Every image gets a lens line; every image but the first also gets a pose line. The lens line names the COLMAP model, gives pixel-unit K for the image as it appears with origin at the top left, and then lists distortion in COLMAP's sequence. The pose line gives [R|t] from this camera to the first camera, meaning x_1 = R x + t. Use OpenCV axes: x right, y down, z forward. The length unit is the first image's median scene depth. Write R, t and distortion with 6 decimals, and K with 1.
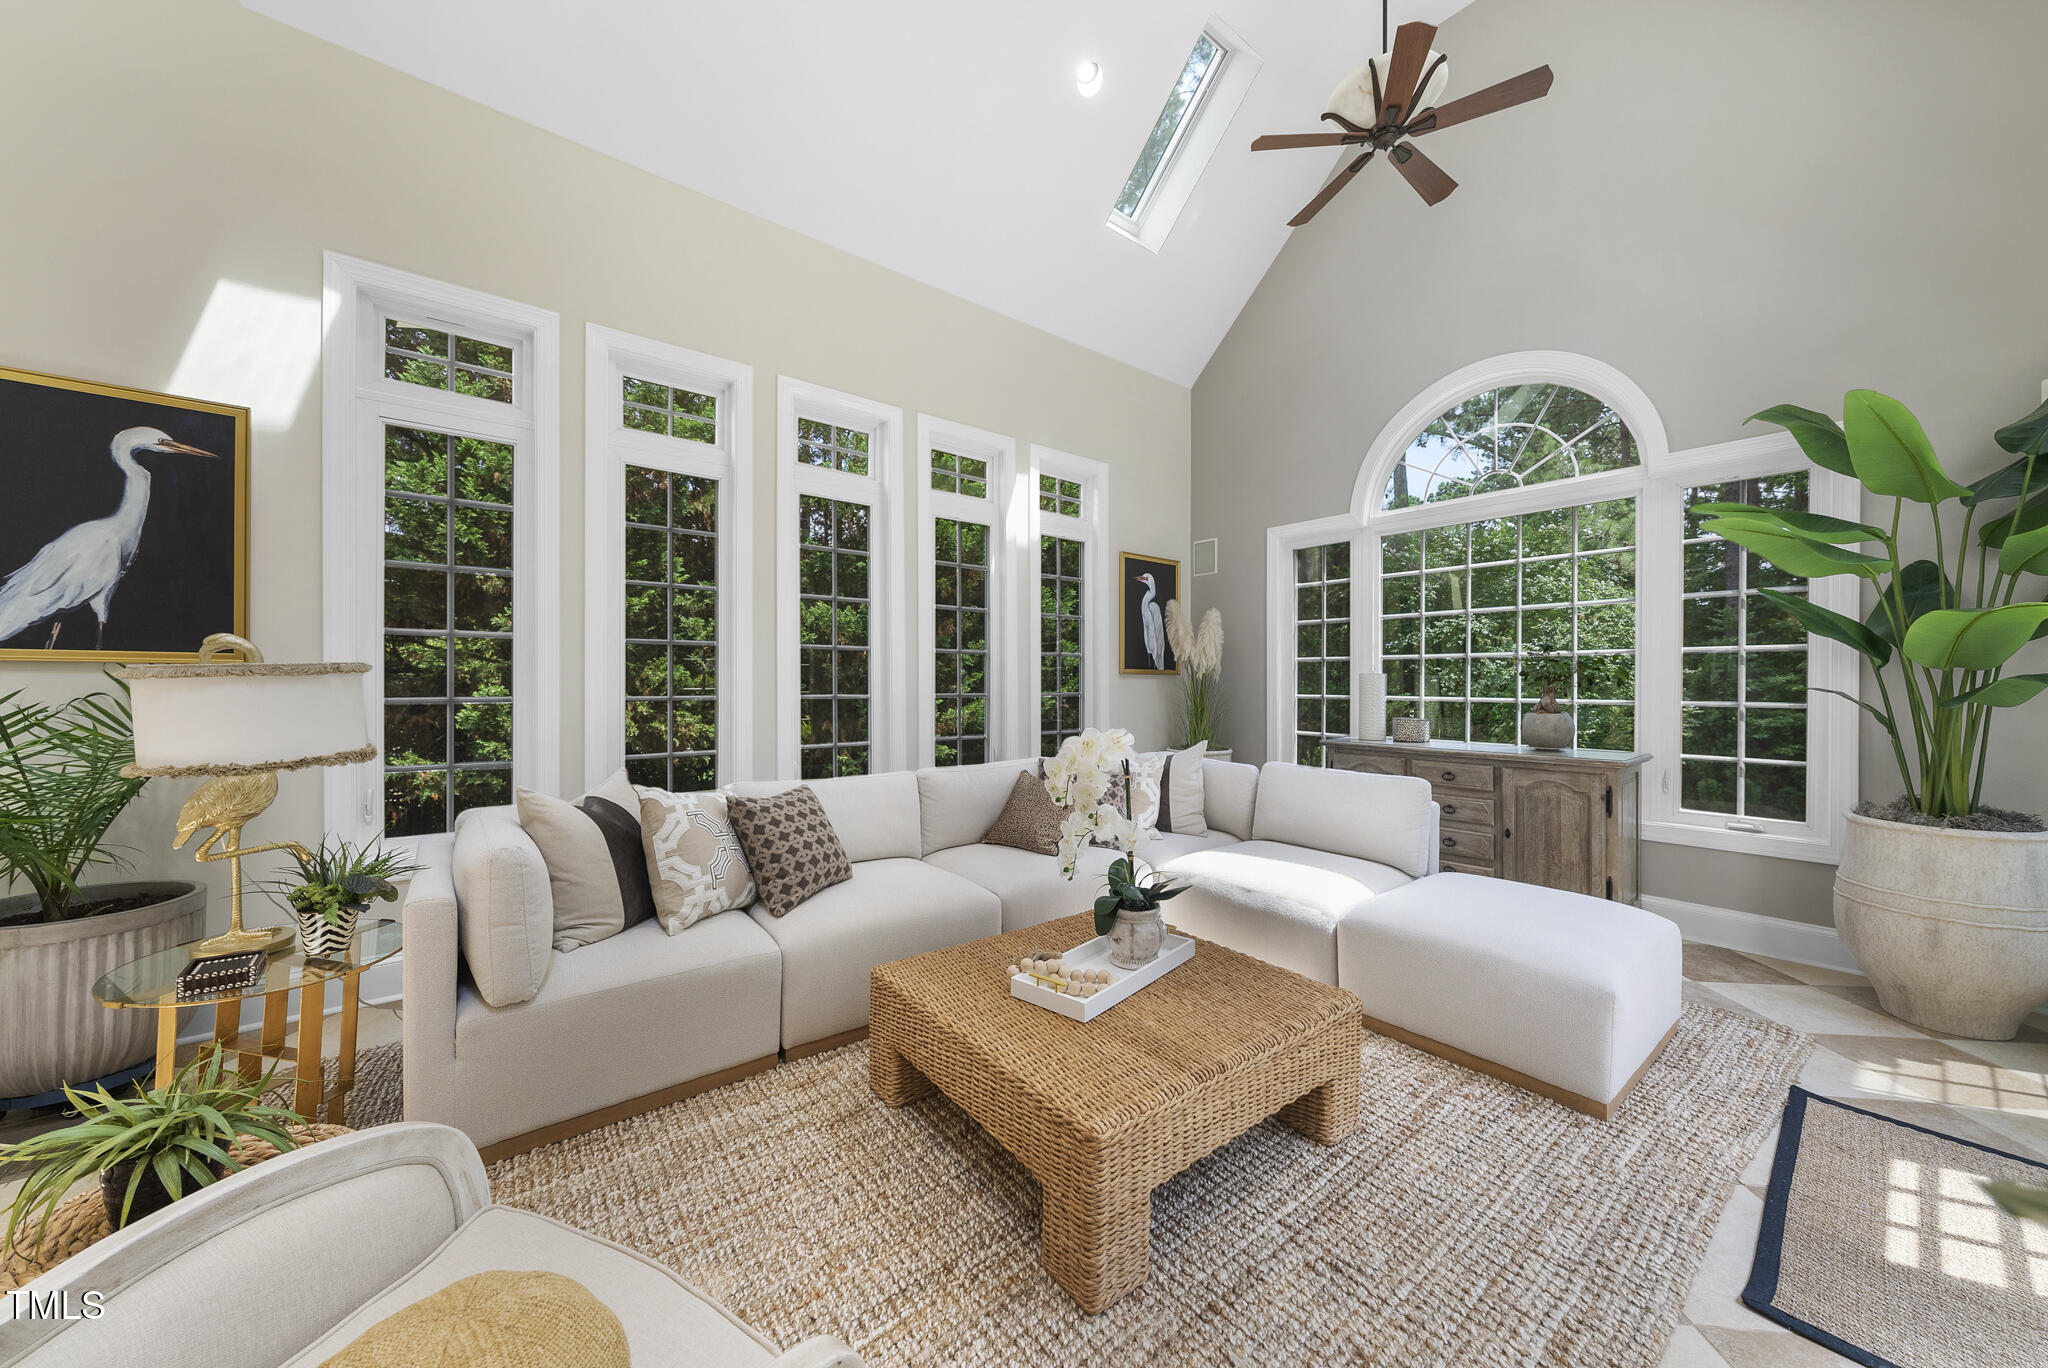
lens RADIAL K [[714.0, 0, 1028.7], [0, 714.0, 686.3], [0, 0, 1]] dist [-0.001309, 0.000330]
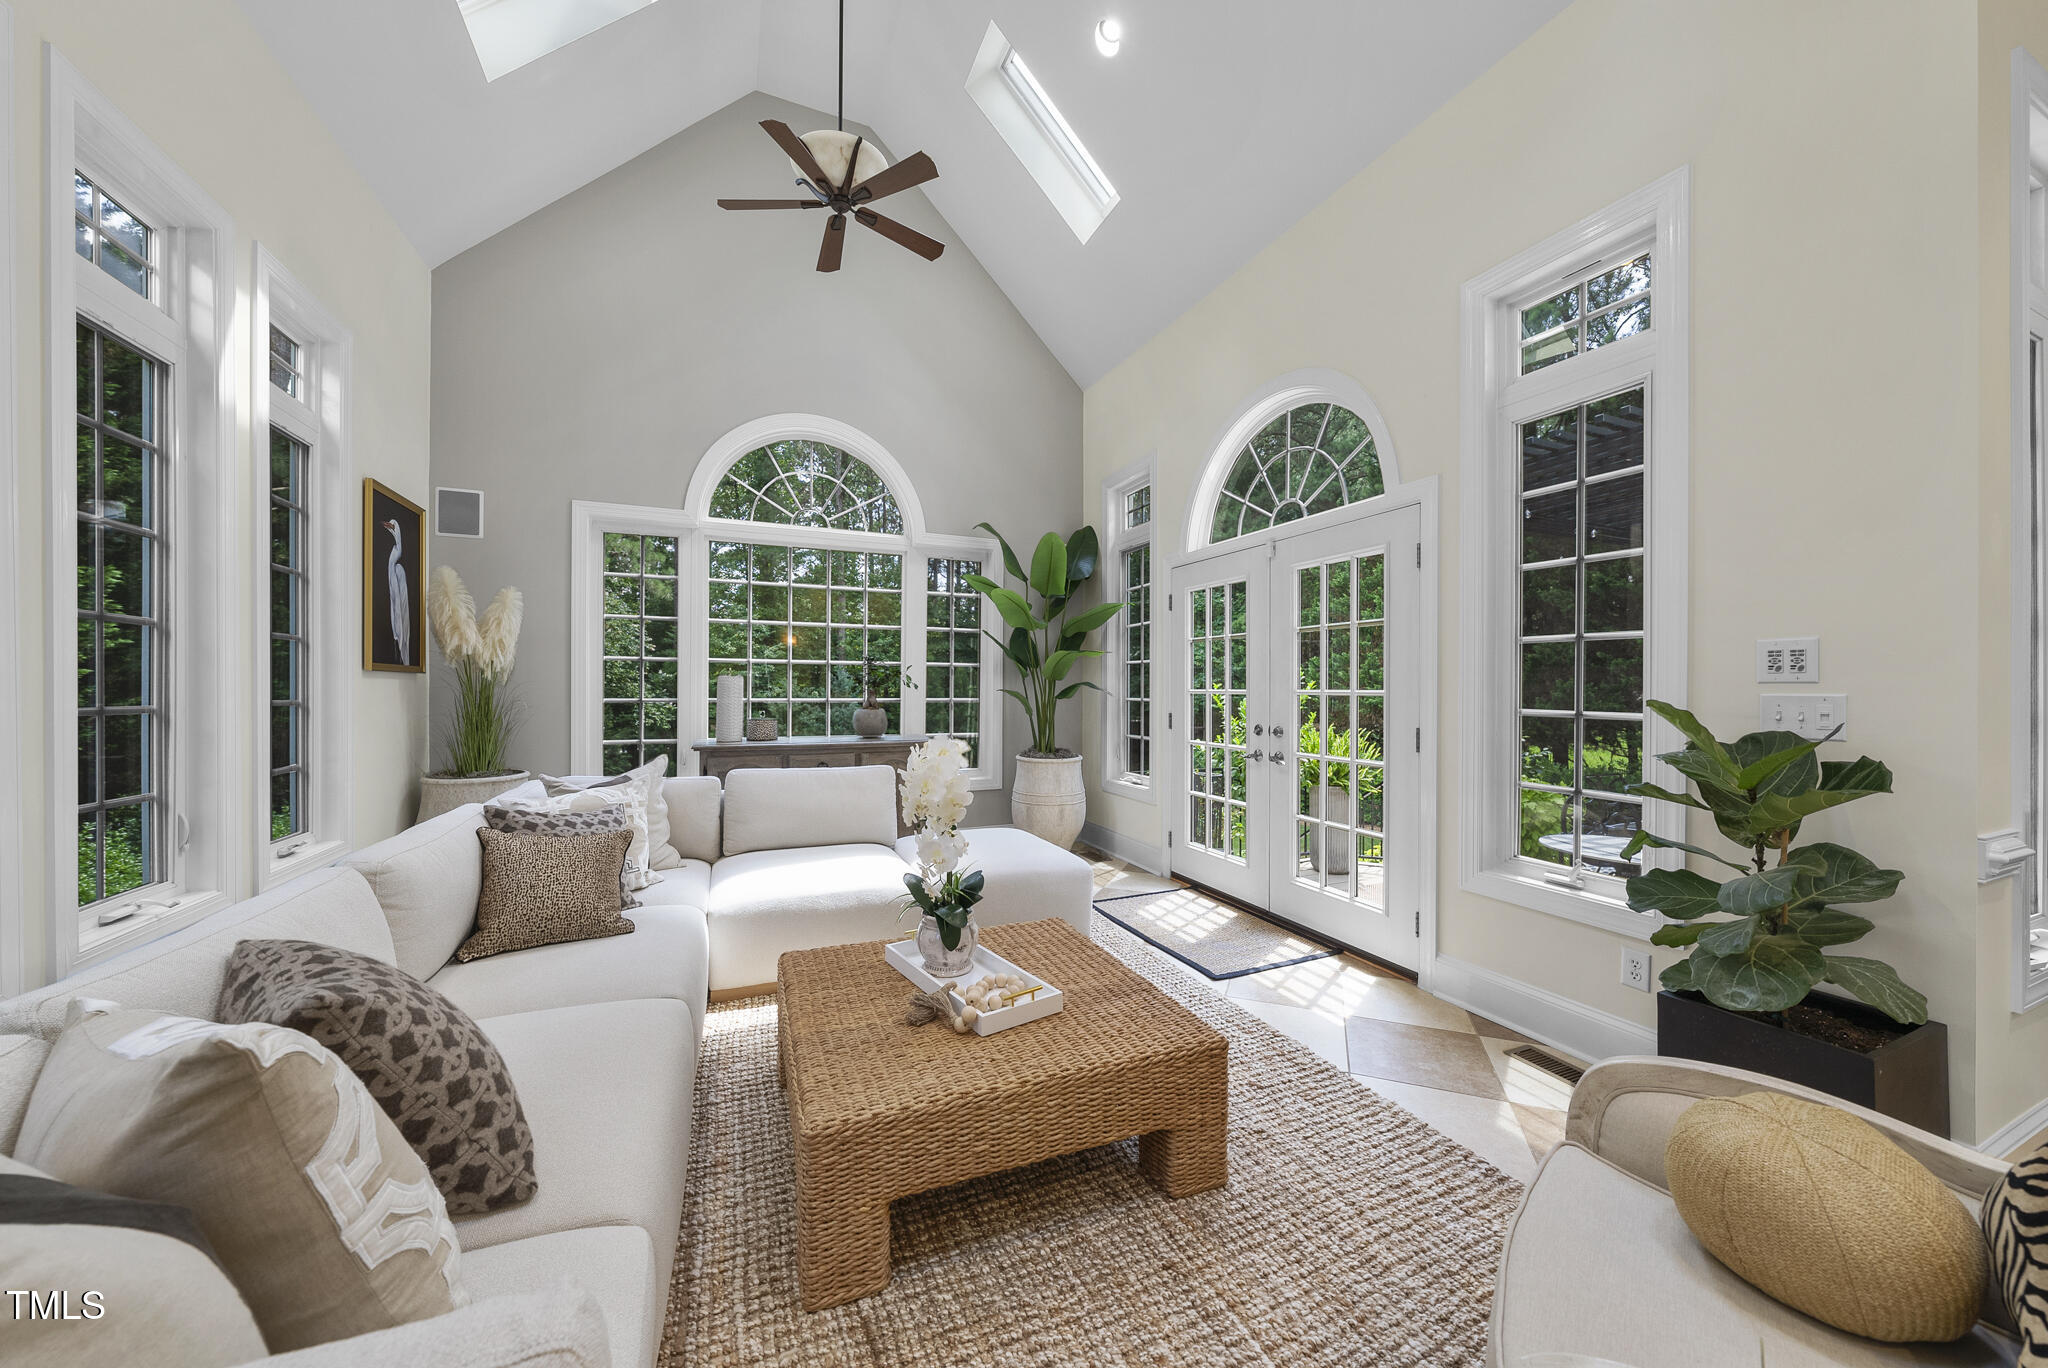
lens RADIAL K [[714.0, 0, 1028.7], [0, 714.0, 686.3], [0, 0, 1]] dist [-0.001309, 0.000330]
pose [[0.268110, 0.001828, 0.963387, -0.441337], [0.001017, 0.999997, -0.002181, -0.001043], [-0.963388, 0.001564, 0.268107, 0.355711]]
